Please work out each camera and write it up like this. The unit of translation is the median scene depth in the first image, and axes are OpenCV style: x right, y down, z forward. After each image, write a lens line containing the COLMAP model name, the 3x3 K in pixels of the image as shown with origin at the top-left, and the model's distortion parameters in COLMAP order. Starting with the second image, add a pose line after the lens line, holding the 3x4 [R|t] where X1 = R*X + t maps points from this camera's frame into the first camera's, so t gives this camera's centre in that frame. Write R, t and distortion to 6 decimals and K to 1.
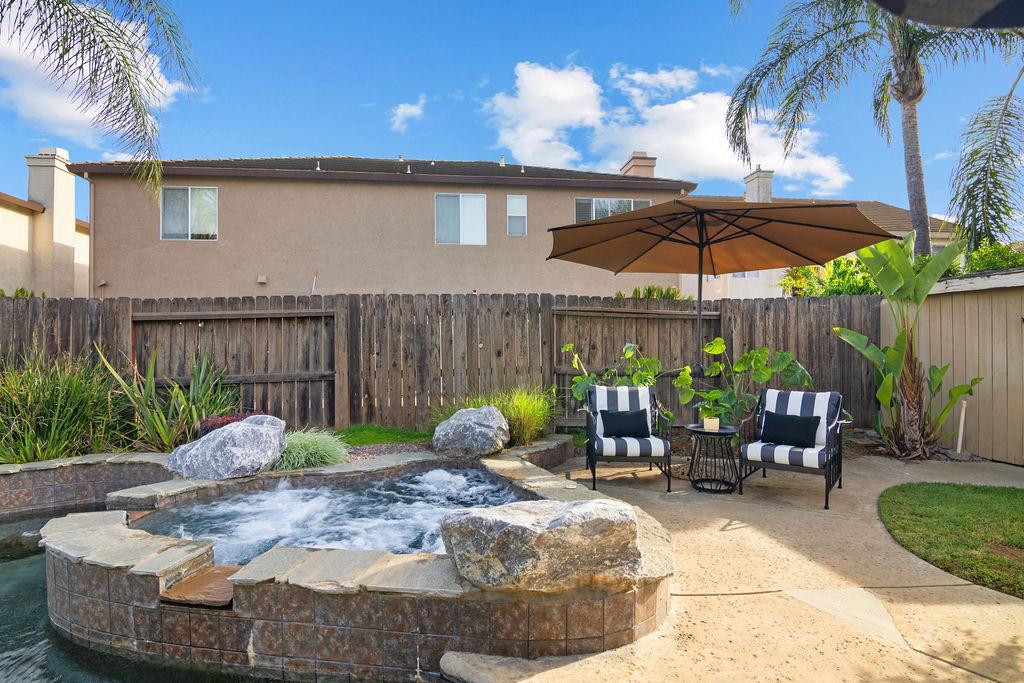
lens RADIAL K [[535.5, 0, 515.9], [0, 535.5, 346.2], [0, 0, 1]] dist [-0.007843, -0.008887]
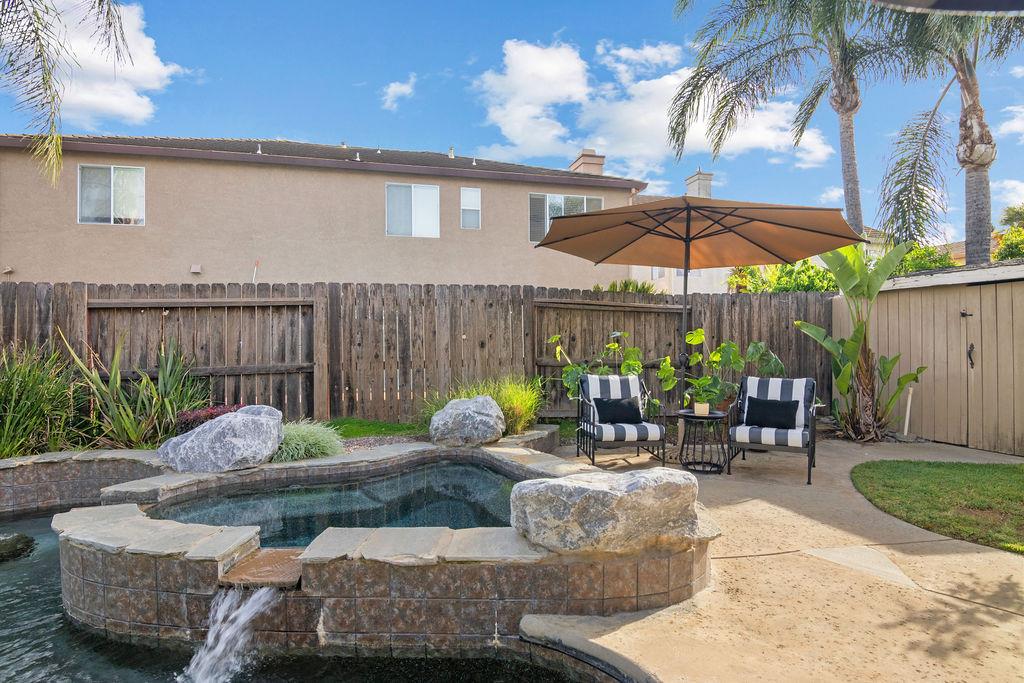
lens RADIAL K [[551.4, 0, 516.6], [0, 551.4, 345.6], [0, 0, 1]] dist [-0.011864, -0.003361]
pose [[0.992163, 0.001111, 0.124946, -0.106696], [-0.001061, 0.999999, -0.000467, 0.016984], [-0.124946, 0.000331, 0.992163, -0.025439]]
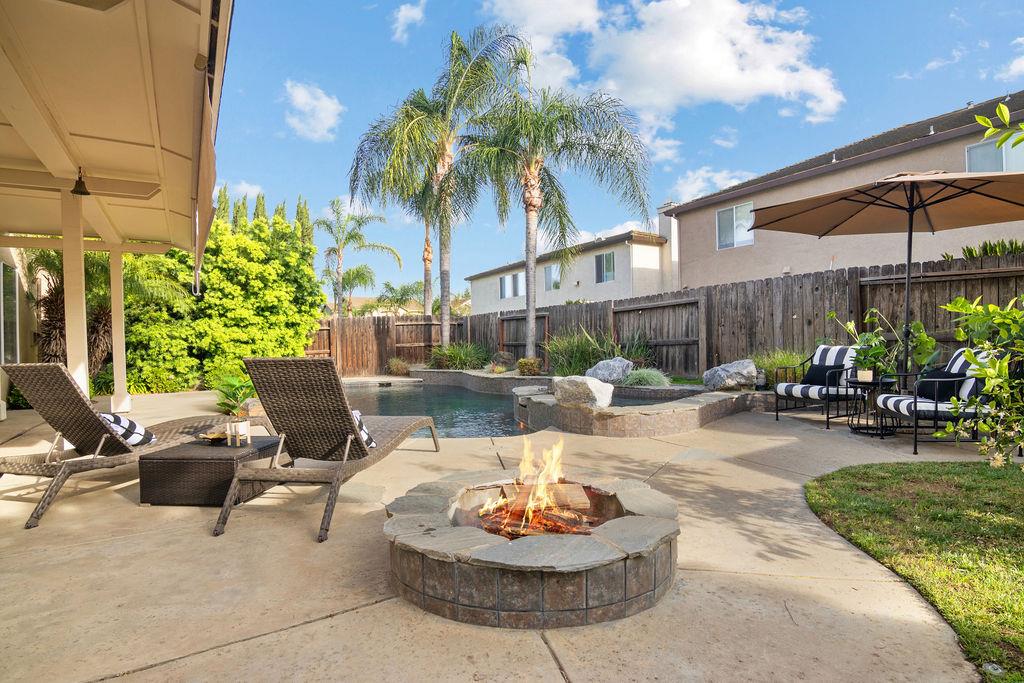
lens RADIAL K [[535.5, 0, 515.9], [0, 535.5, 346.2], [0, 0, 1]] dist [-0.007843, -0.008887]
pose [[0.409622, 0.005803, -0.912237, 0.876210], [0.018660, 0.999717, 0.014738, 0.040142], [0.912065, -0.023059, 0.409398, -0.099901]]
